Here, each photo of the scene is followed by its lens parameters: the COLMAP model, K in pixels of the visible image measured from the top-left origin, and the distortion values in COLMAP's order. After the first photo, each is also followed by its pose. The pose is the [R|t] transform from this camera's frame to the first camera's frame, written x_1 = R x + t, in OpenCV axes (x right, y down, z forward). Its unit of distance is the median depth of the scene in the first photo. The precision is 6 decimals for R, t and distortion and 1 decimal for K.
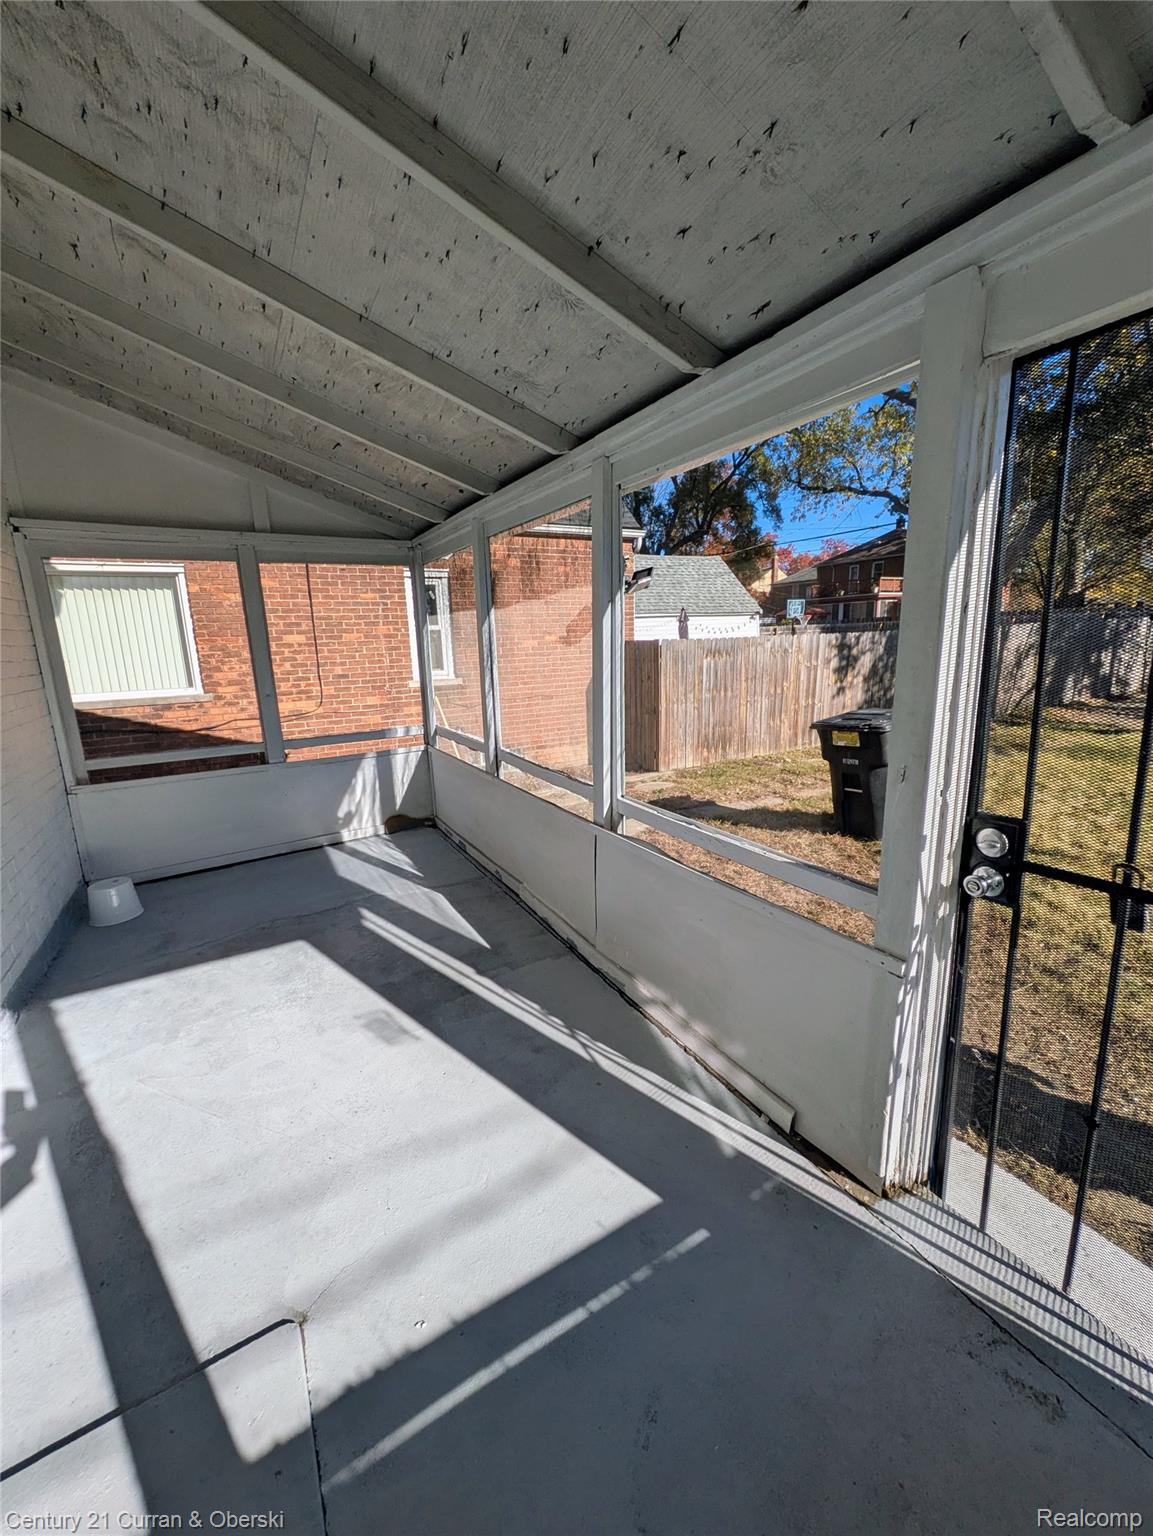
lens RADIAL K [[603.4, 0, 576.5], [0, 603.4, 768.0], [0, 0, 1]] dist [-0.000876, -0.000408]
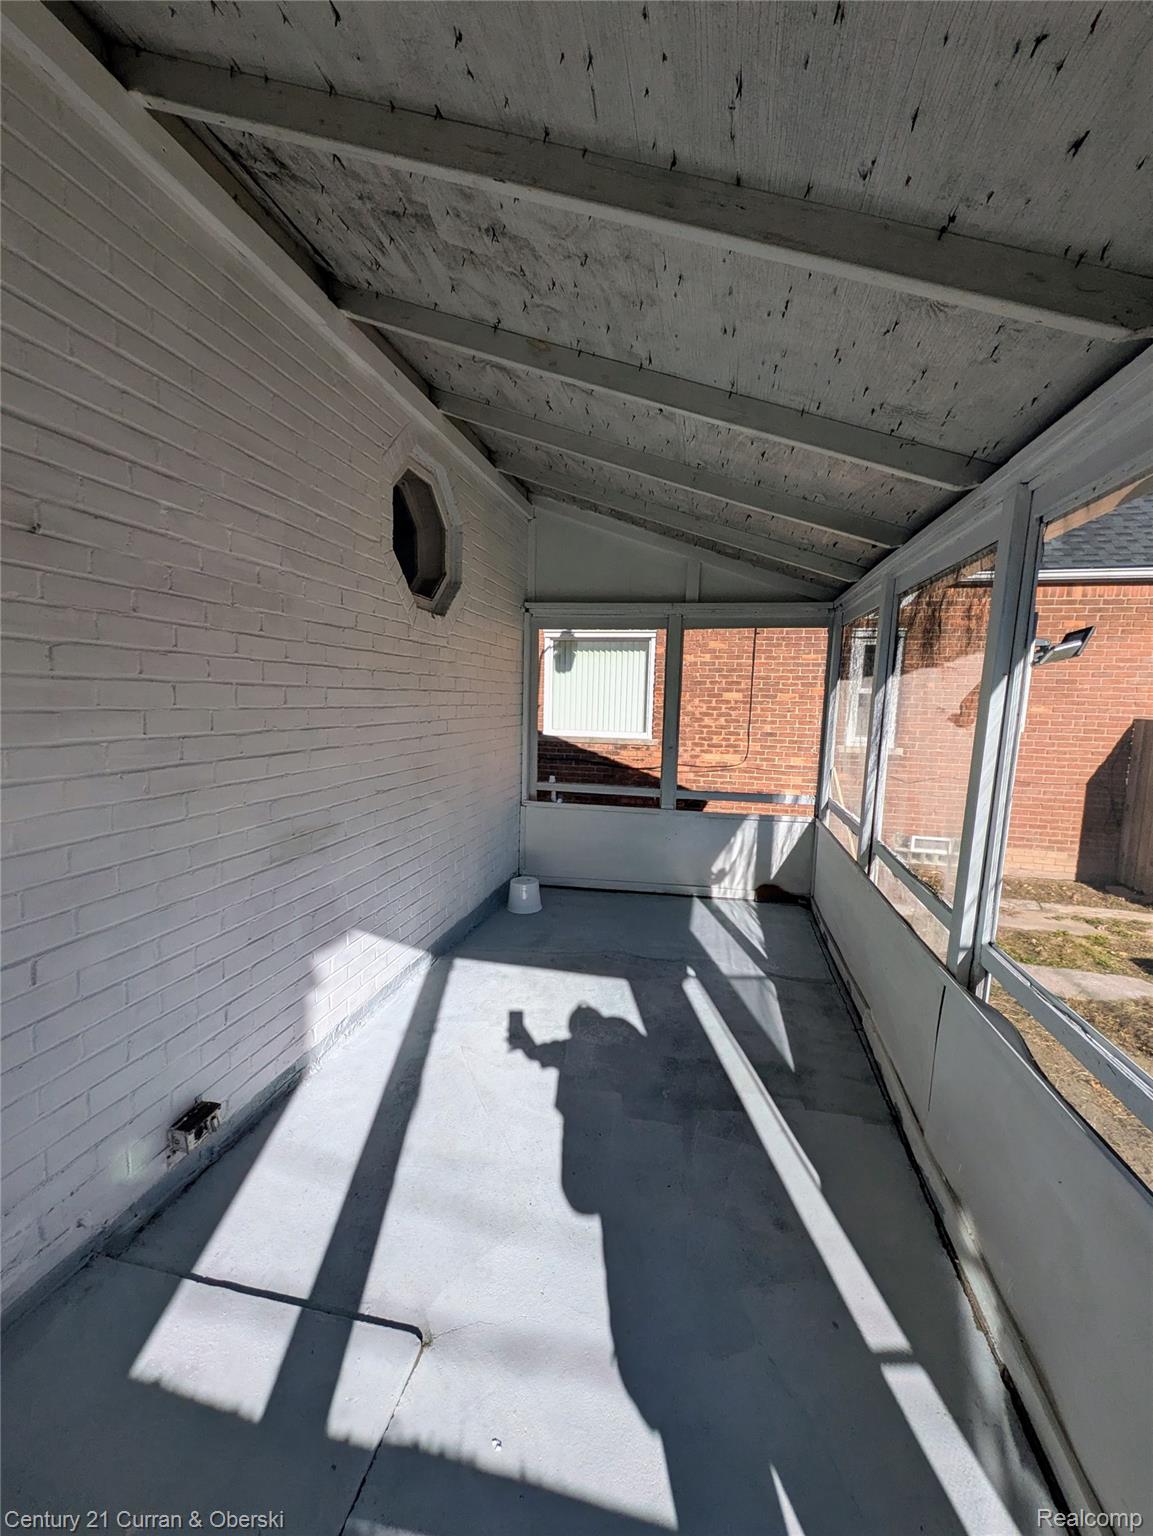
lens RADIAL K [[603.4, 0, 576.5], [0, 603.4, 768.0], [0, 0, 1]] dist [-0.000876, -0.000408]
pose [[0.738635, 0.127421, -0.661954, 0.095297], [-0.187799, 0.981993, -0.020528, -0.029242], [0.647418, 0.139477, 0.749263, 0.075456]]
